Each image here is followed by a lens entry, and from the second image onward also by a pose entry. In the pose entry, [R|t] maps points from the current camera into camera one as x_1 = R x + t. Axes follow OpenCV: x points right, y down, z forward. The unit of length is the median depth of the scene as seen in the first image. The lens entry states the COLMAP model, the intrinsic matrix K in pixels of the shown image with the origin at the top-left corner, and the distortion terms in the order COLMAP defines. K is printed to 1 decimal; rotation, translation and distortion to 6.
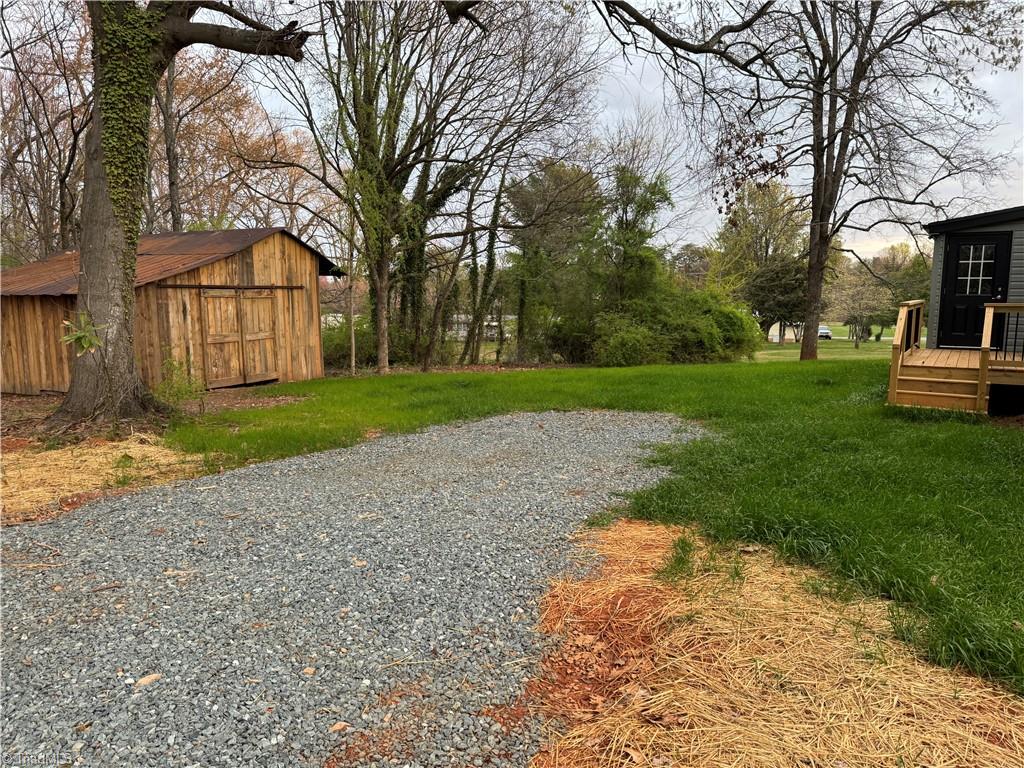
lens RADIAL K [[703.3, 0, 512.0], [0, 703.3, 384.0], [0, 0, 1]] dist [0.111534, -0.181137]
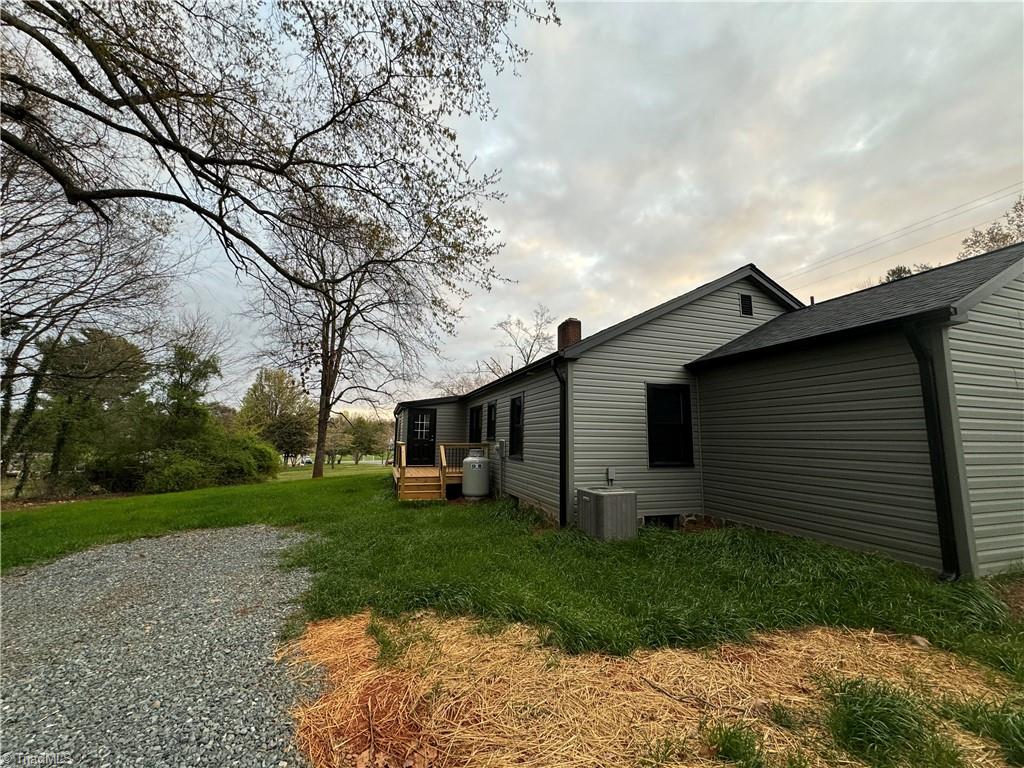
lens RADIAL K [[400.2, 0, 512.0], [0, 400.2, 384.0], [0, 0, 1]] dist [-0.000670, -0.000108]
pose [[0.634953, 0.110904, 0.764549, -0.137413], [0.087699, 0.972898, -0.213960, -0.023005], [-0.767557, 0.202904, 0.608018, 0.164760]]
